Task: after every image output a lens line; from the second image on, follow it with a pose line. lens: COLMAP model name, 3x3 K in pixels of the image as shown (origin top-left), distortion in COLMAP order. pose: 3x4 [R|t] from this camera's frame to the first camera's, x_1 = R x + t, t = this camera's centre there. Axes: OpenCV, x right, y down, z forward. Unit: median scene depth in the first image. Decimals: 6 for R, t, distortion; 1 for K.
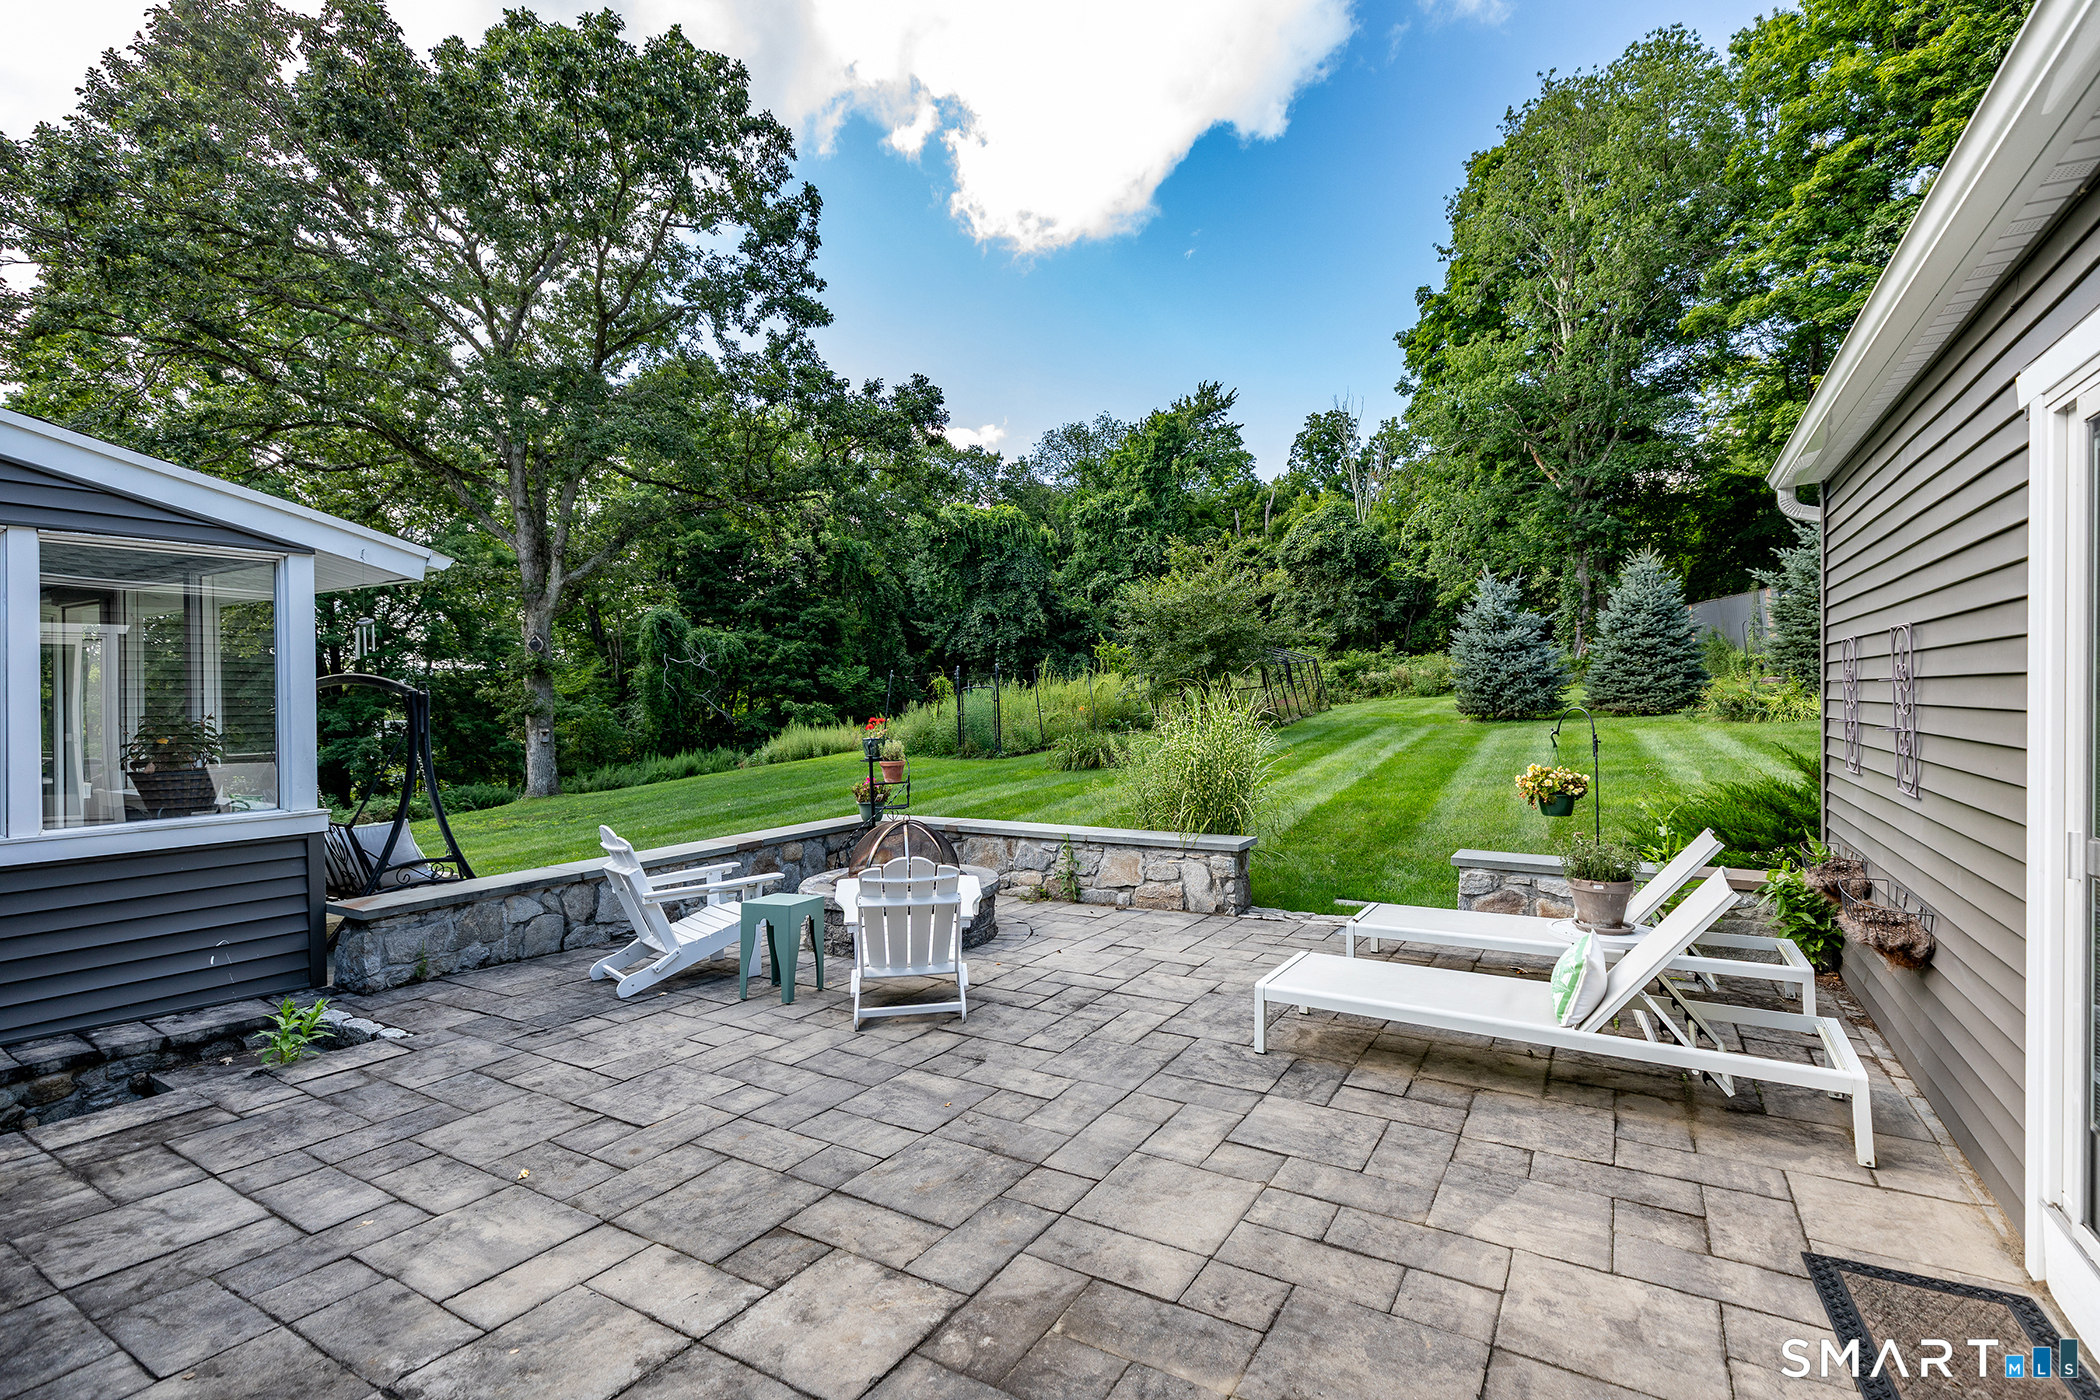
lens RADIAL K [[983.0, 0, 1010.1], [0, 983.0, 690.0], [0, 0, 1]] dist [0.025758, -0.007990]
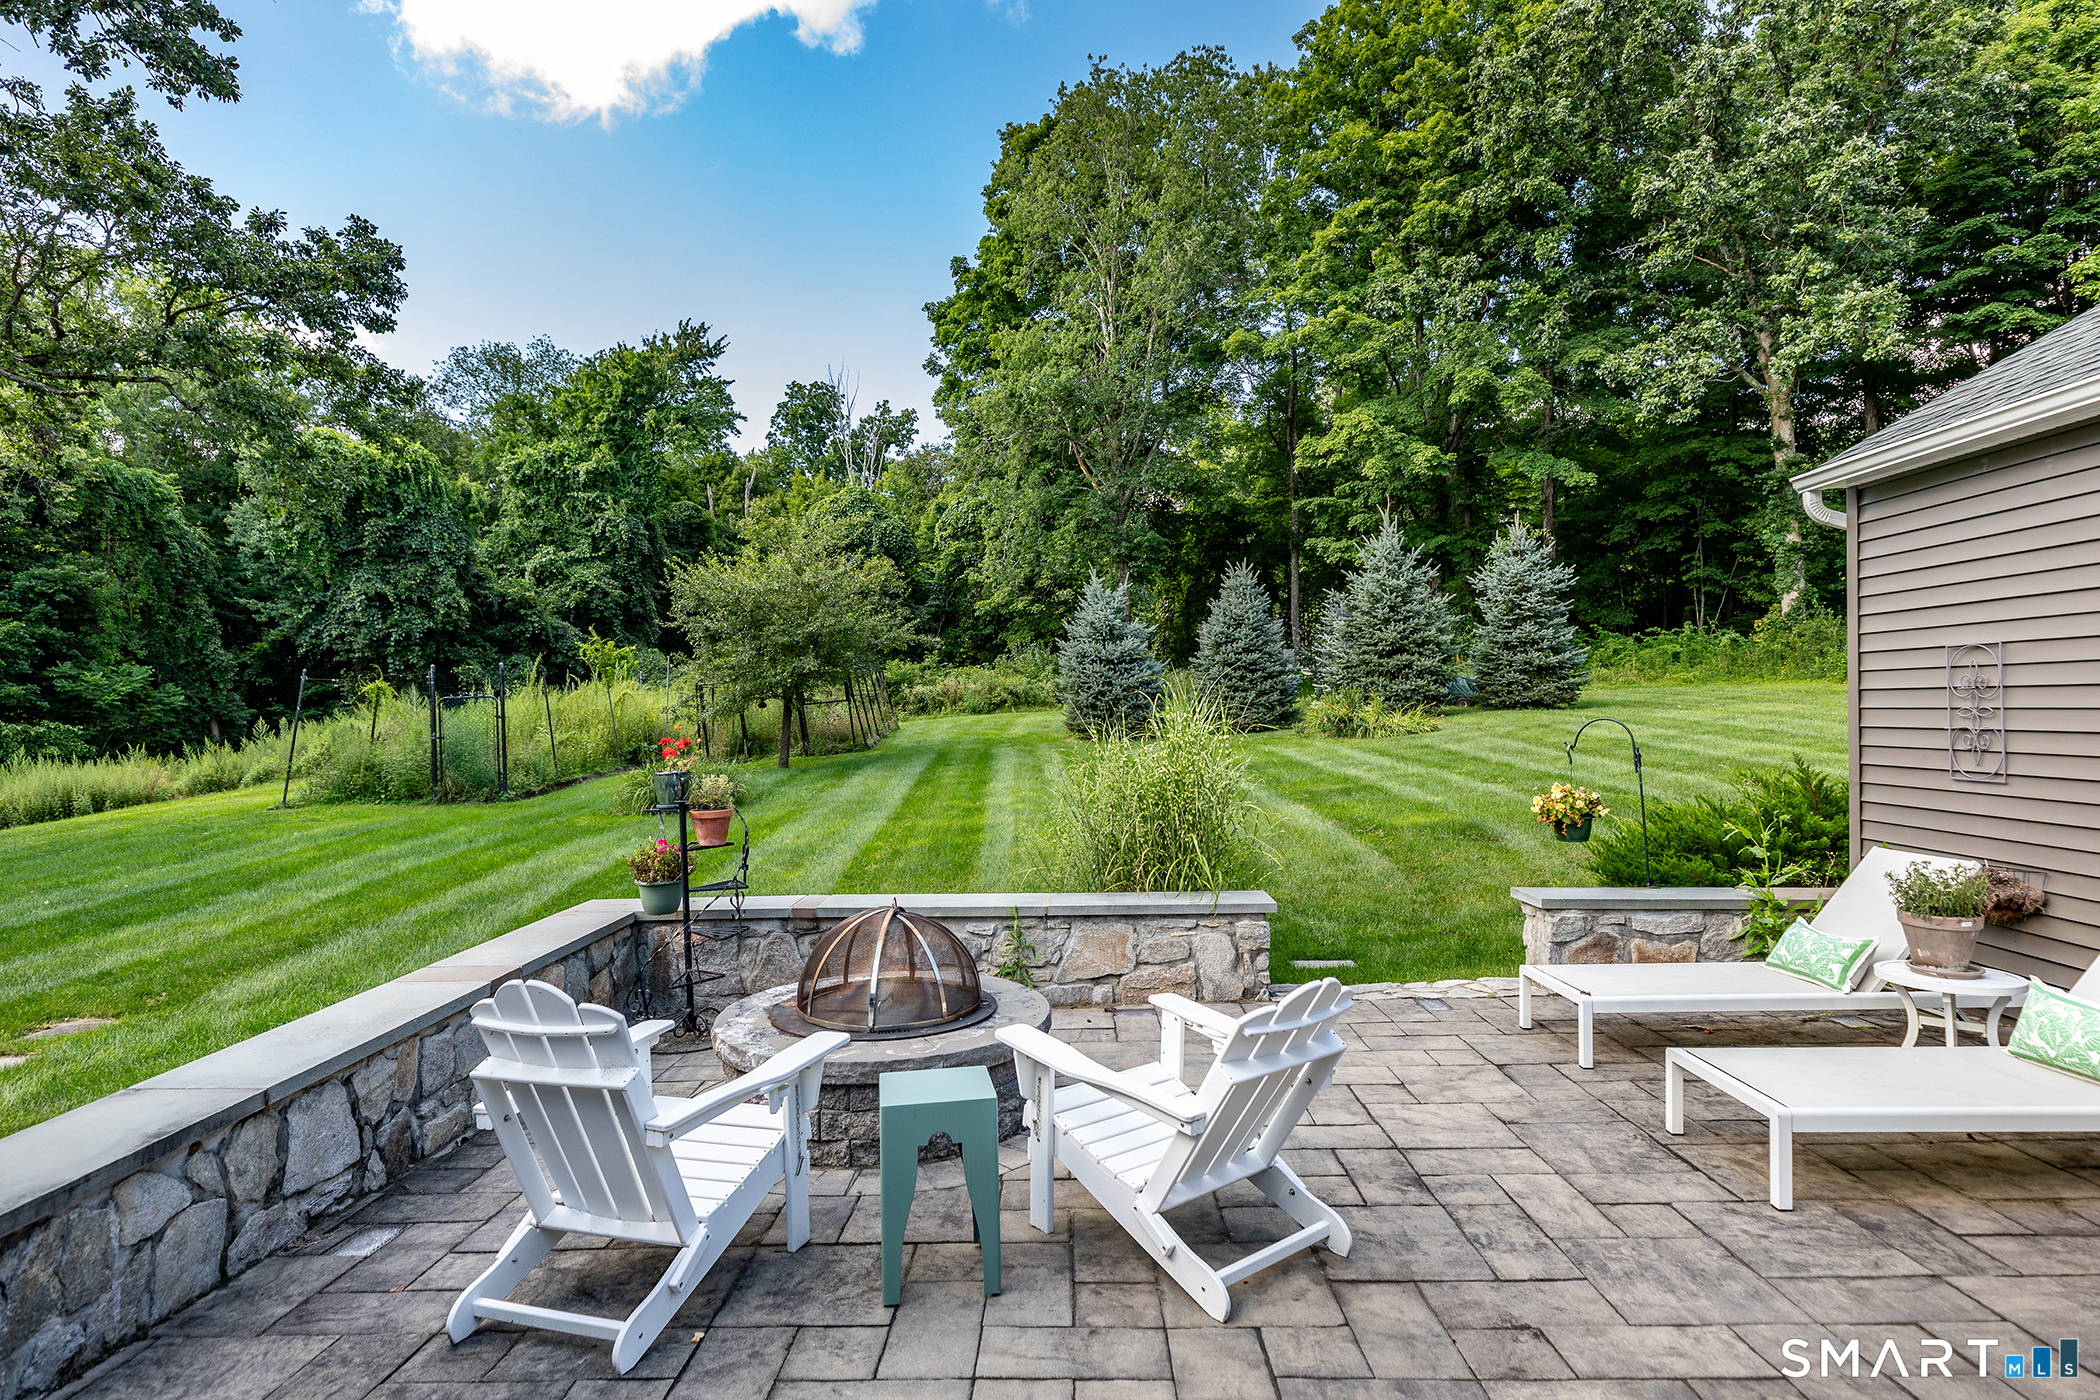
lens RADIAL K [[1172.6, 0, 1057.5], [0, 1172.6, 690.0], [0, 0, 1]] dist [0.034341, -0.018376]
pose [[0.854850, 0.013538, 0.518698, -0.095827], [-0.005778, 0.999846, -0.016575, 0.003207], [-0.518843, 0.011172, 0.854797, 0.085139]]
